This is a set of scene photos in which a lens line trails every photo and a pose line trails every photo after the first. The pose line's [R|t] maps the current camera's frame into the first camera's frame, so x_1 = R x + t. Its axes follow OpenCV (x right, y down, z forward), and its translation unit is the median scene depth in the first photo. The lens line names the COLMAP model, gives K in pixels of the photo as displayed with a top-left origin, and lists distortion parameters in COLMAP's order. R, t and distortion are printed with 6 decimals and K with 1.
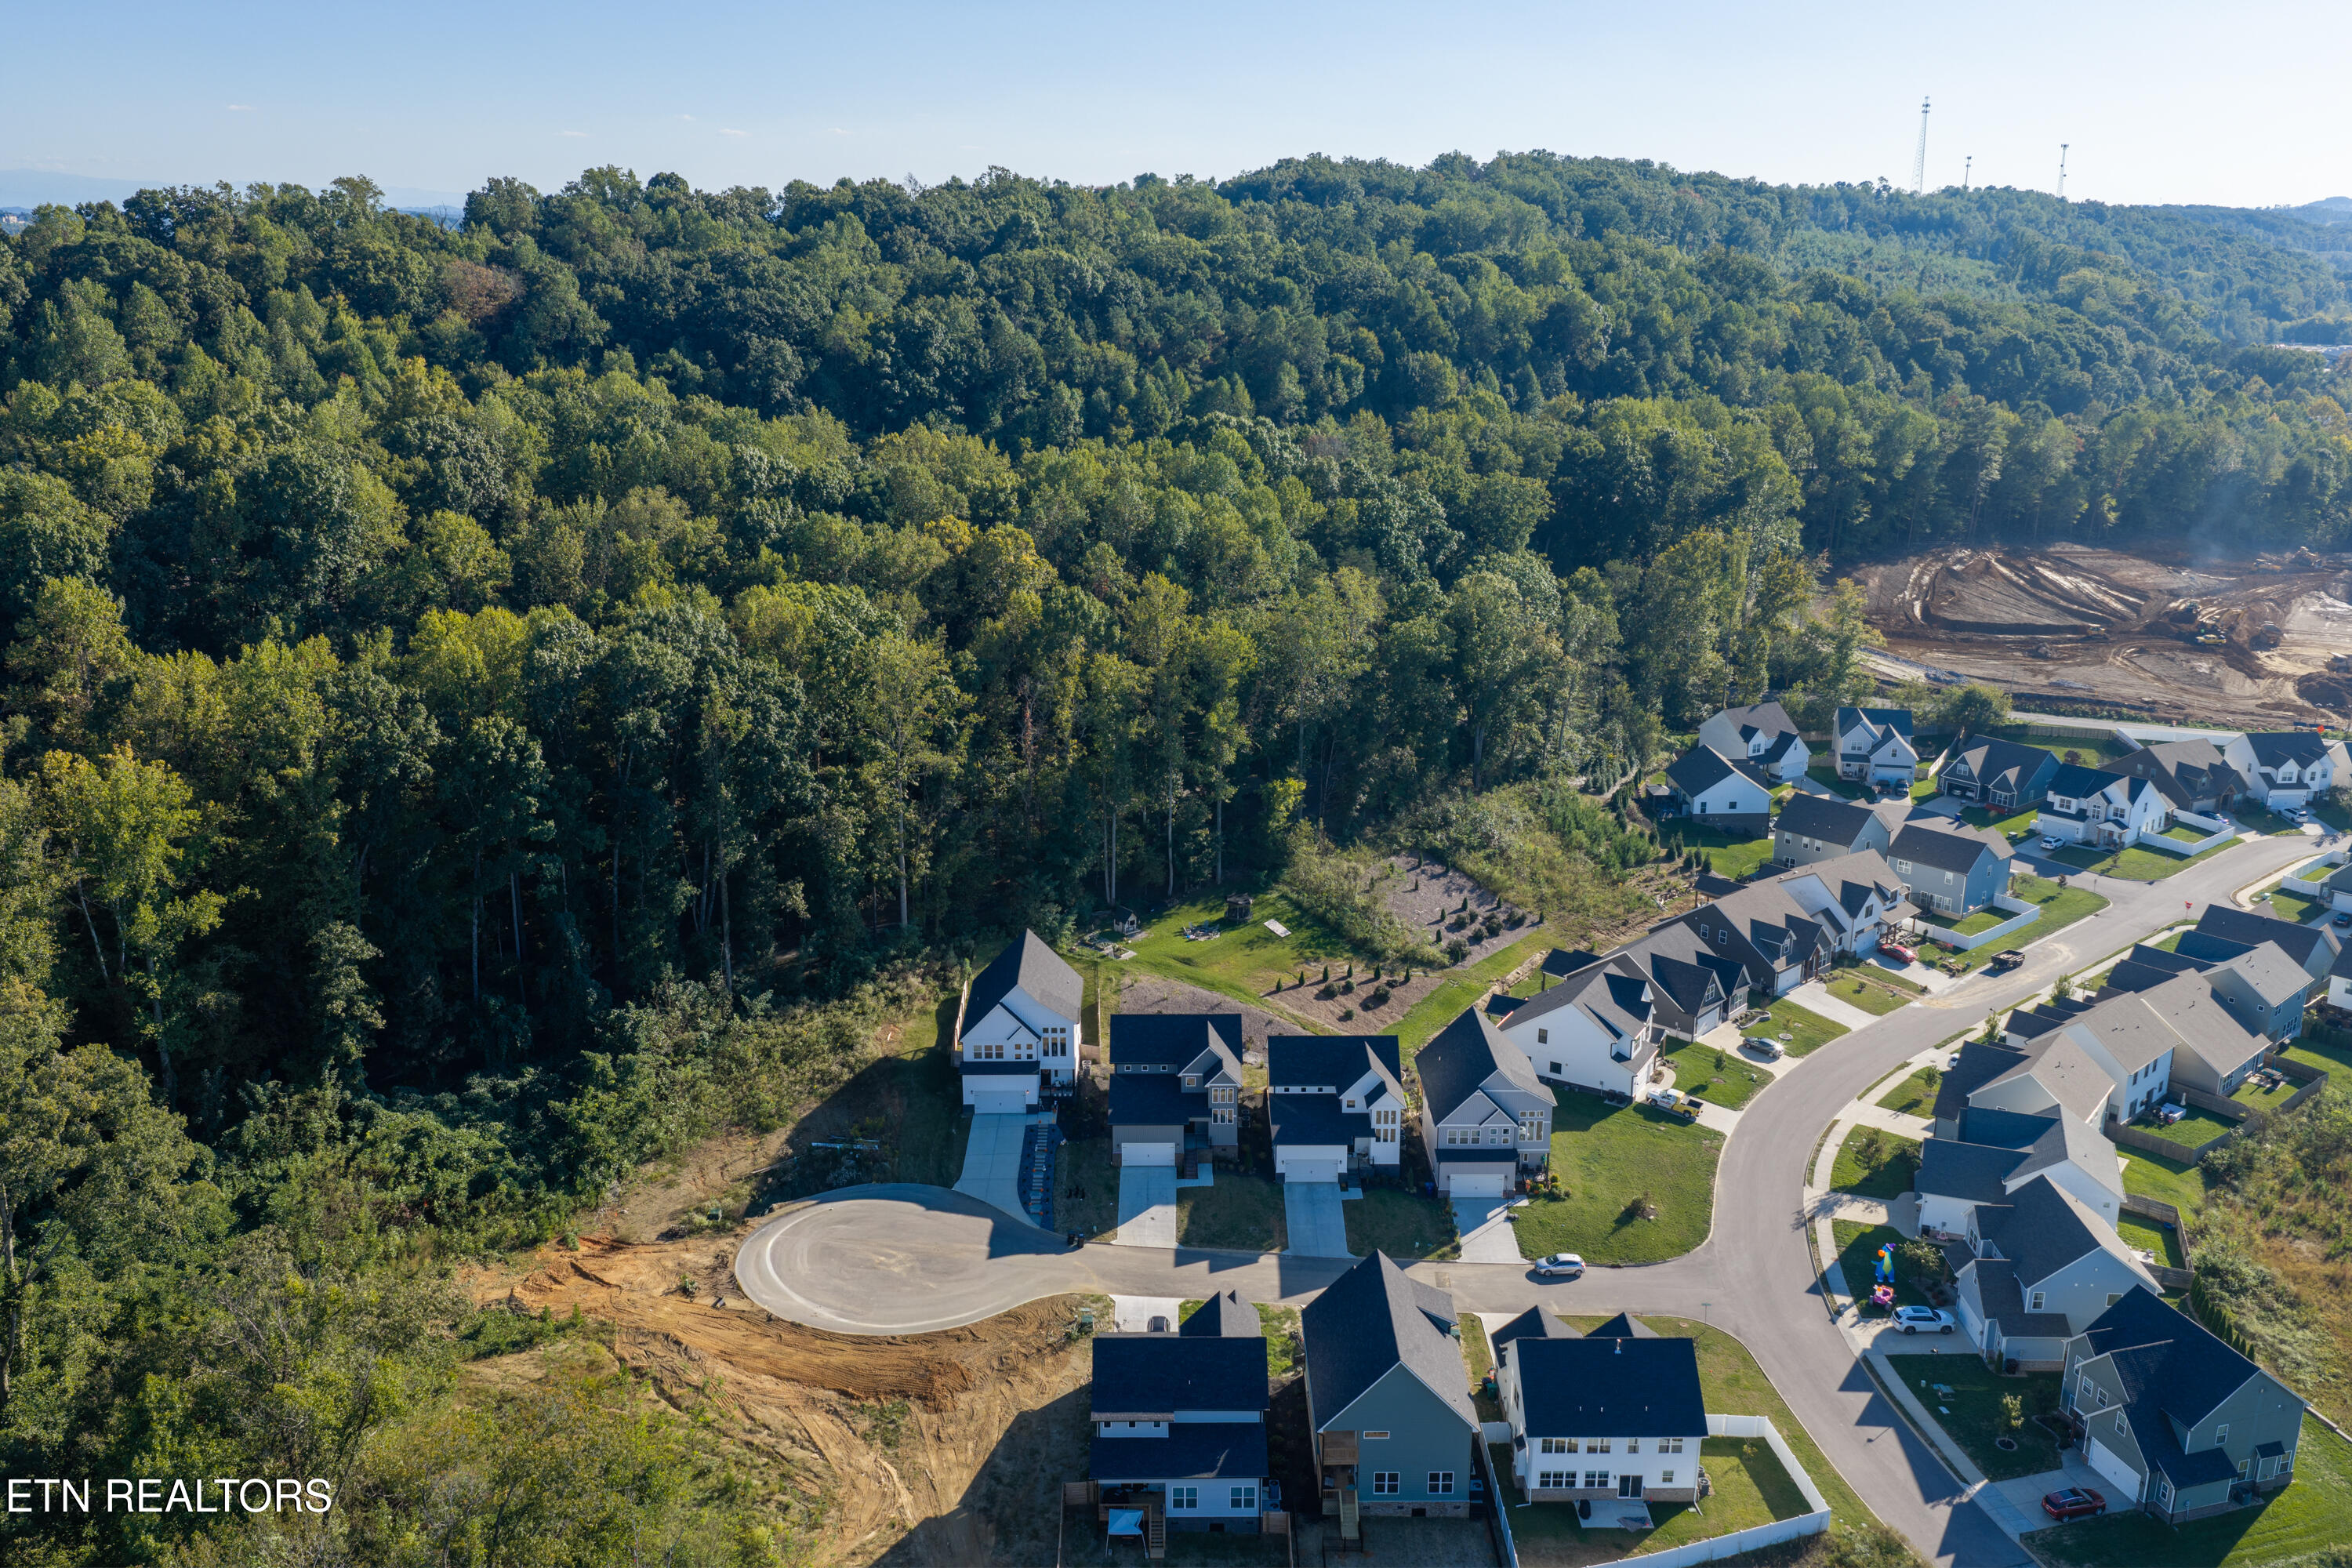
lens RADIAL K [[1942.0, 0, 1175.2], [0, 1942.0, 782.1], [0, 0, 1]] dist [0.026311, -0.008072]
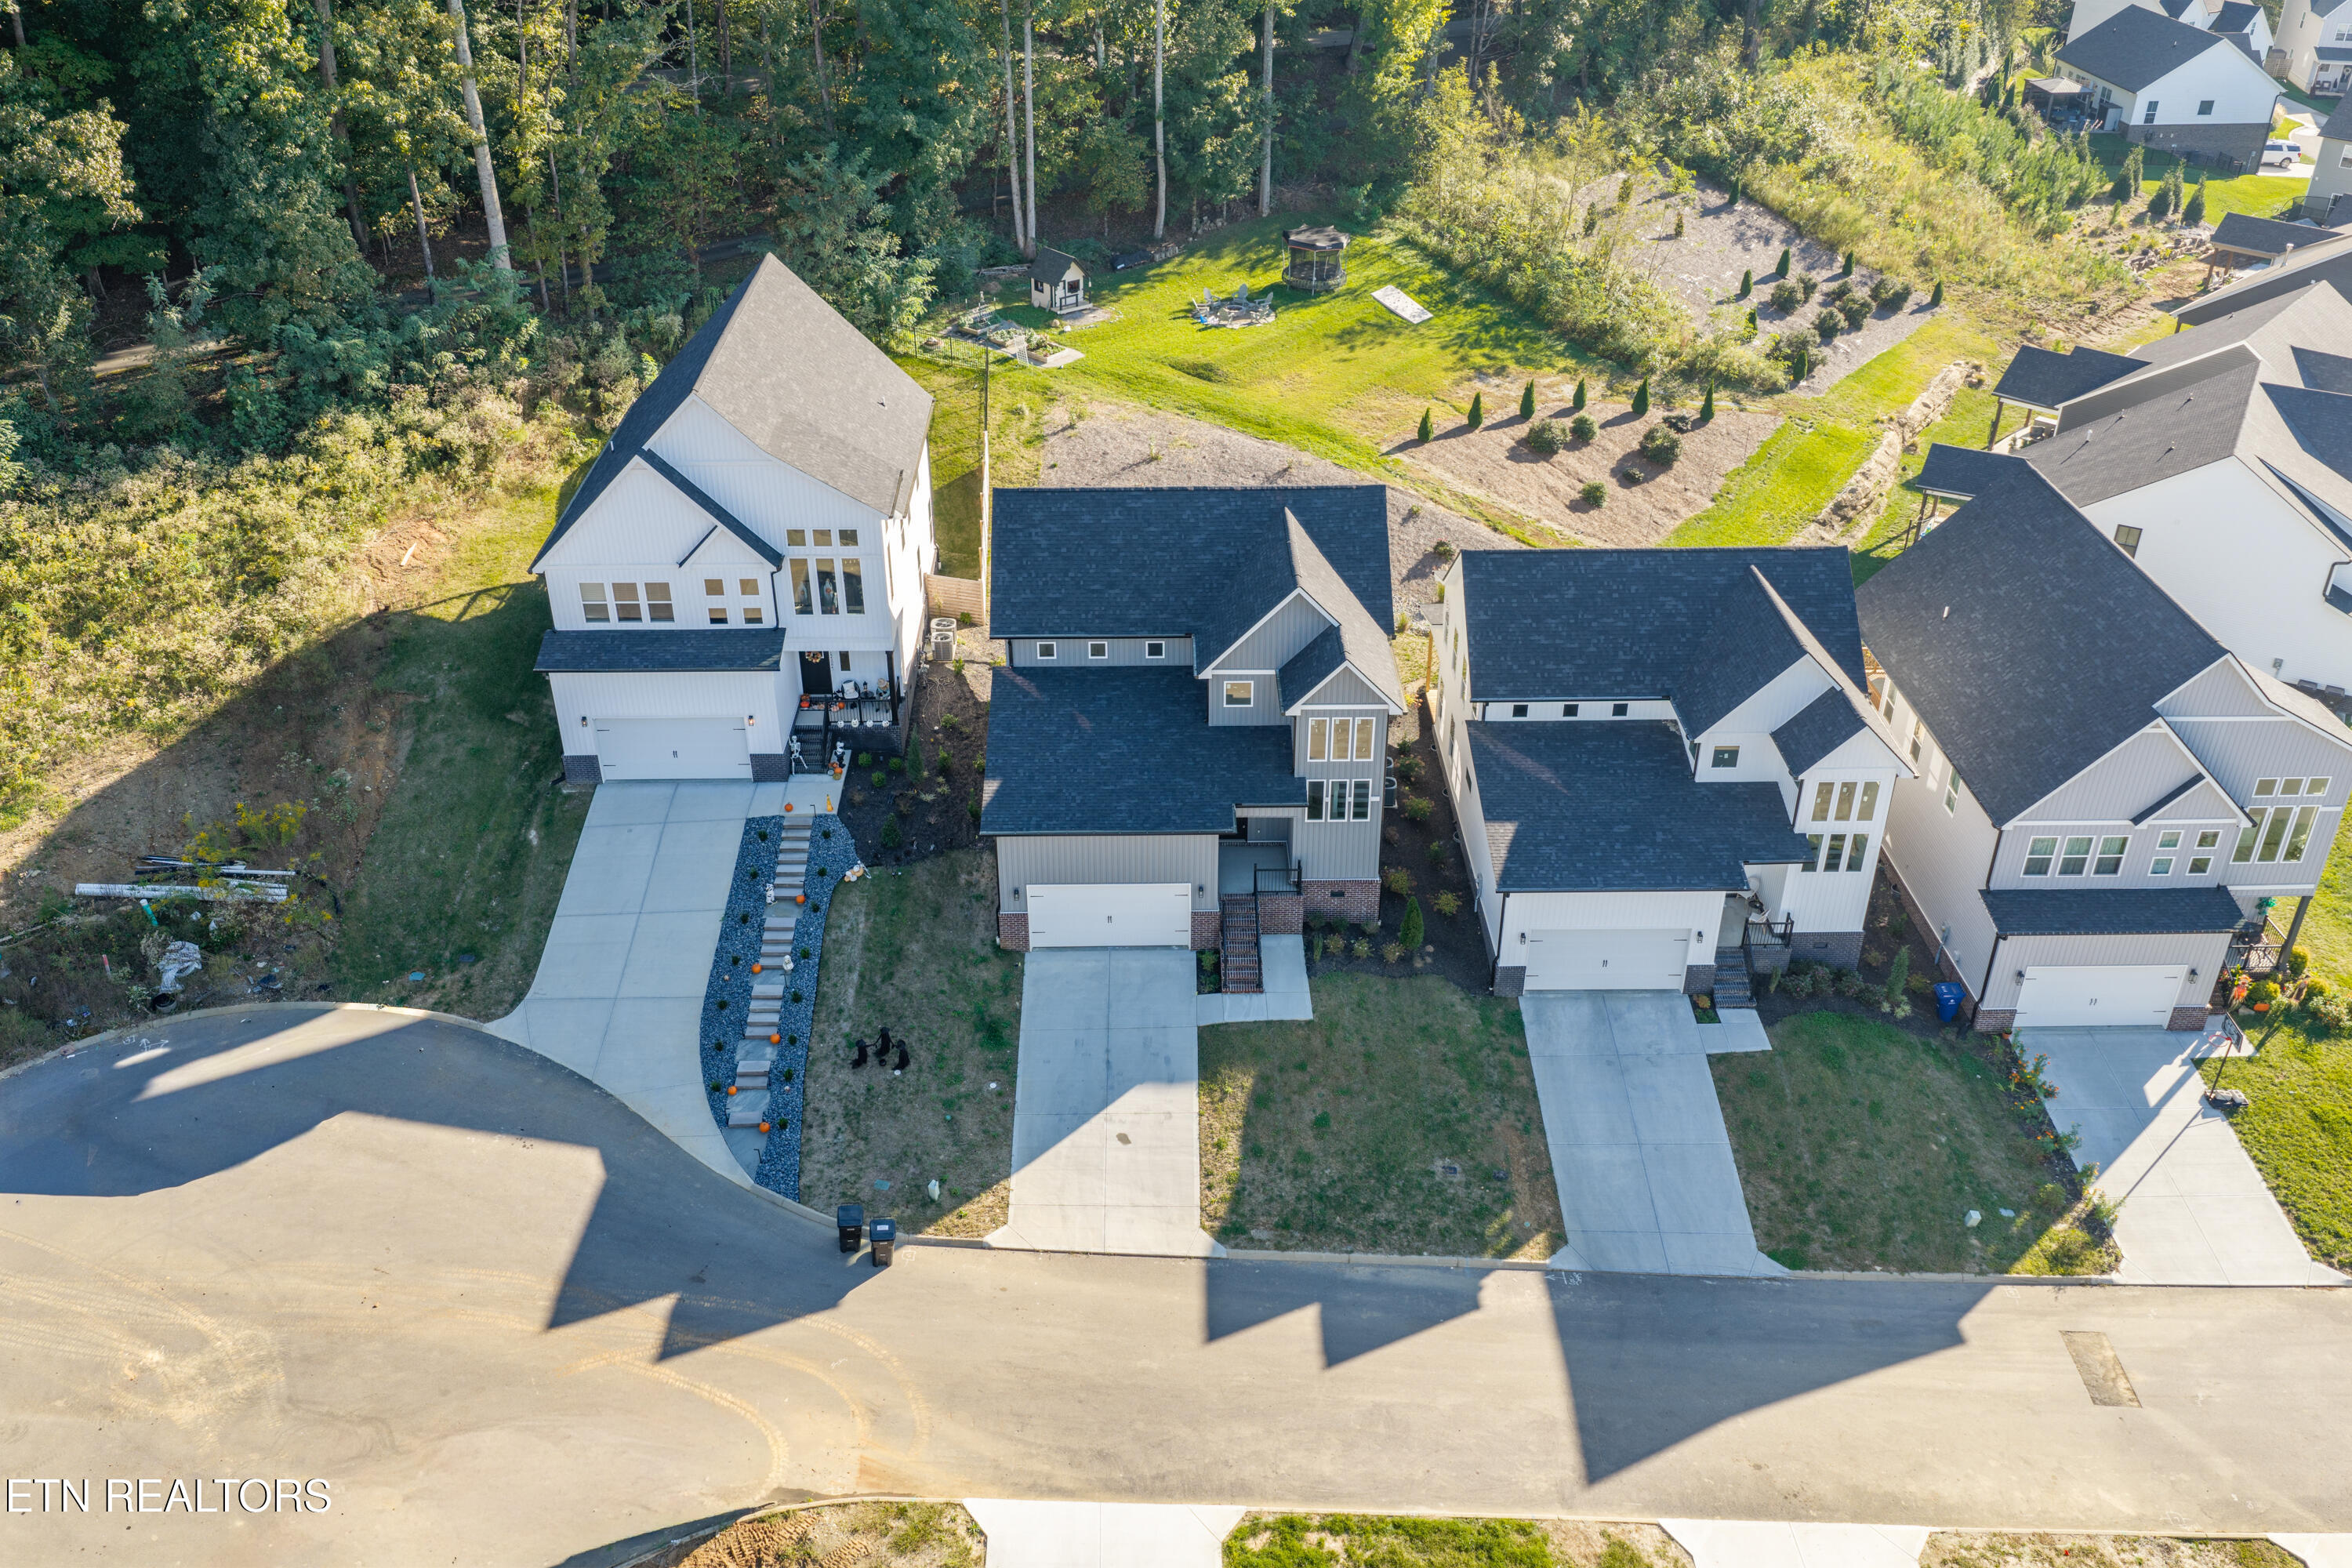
lens RADIAL K [[1942.0, 0, 1178.4], [0, 1942.0, 781.5], [0, 0, 1]] dist [0.026311, -0.008072]
pose [[0.999896, -0.006567, 0.012843, -0.006002], [0.003143, 0.968135, 0.250408, 0.082148], [-0.014078, -0.250341, 0.968055, 0.643856]]
